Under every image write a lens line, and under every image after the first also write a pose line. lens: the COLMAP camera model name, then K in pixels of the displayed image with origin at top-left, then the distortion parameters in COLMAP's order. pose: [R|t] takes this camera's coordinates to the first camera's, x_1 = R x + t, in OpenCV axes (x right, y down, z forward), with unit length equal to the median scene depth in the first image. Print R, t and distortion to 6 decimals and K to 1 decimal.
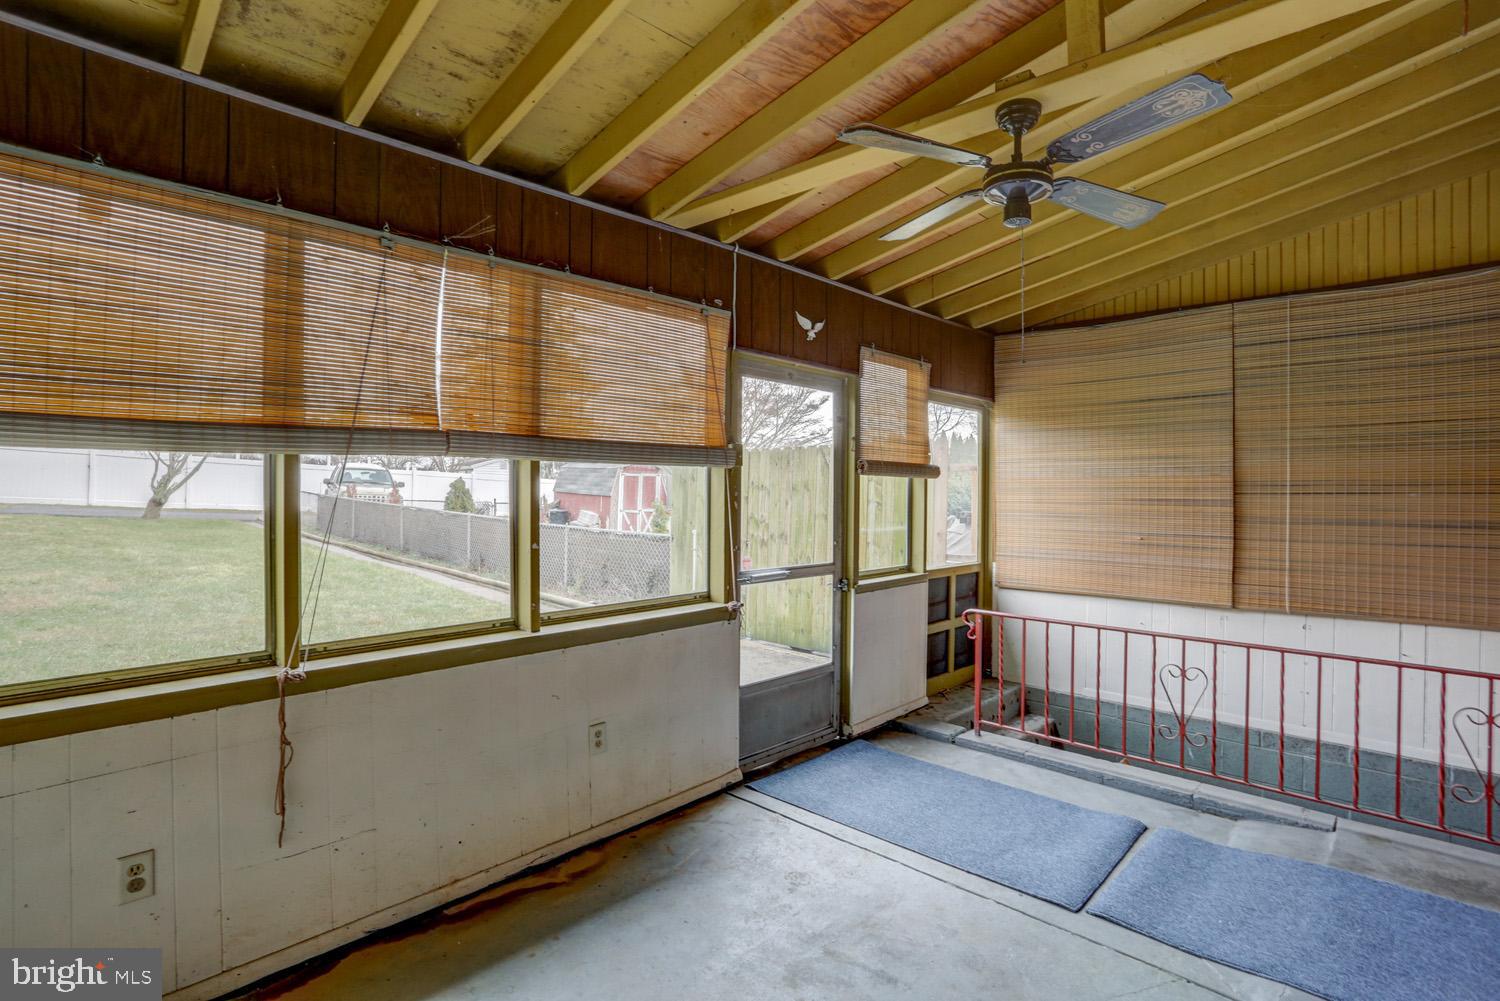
lens RADIAL K [[732.1, 0, 745.4], [0, 732.1, 494.0], [0, 0, 1]] dist [-0.061019, 0.020930]
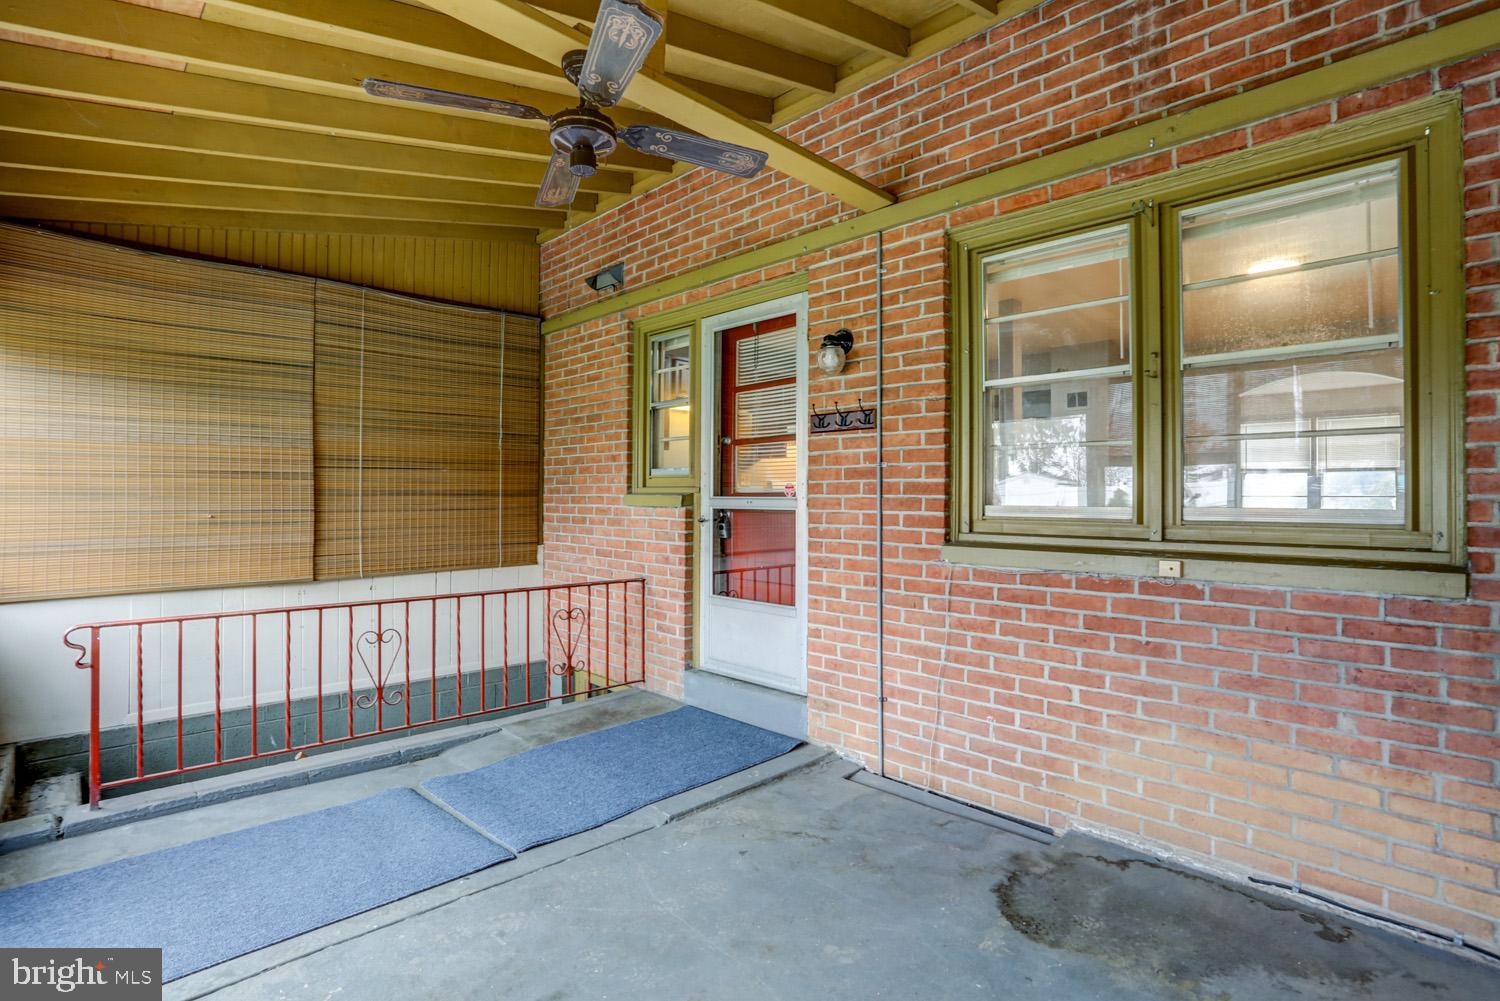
lens RADIAL K [[732.1, 0, 747.3], [0, 732.1, 497.9], [0, 0, 1]] dist [-0.061019, 0.020930]
pose [[0.022662, -0.008947, 0.999703, -0.328098], [0.000292, 0.999960, 0.008943, 0.035781], [-0.999743, 0.000089, 0.022664, 0.379434]]
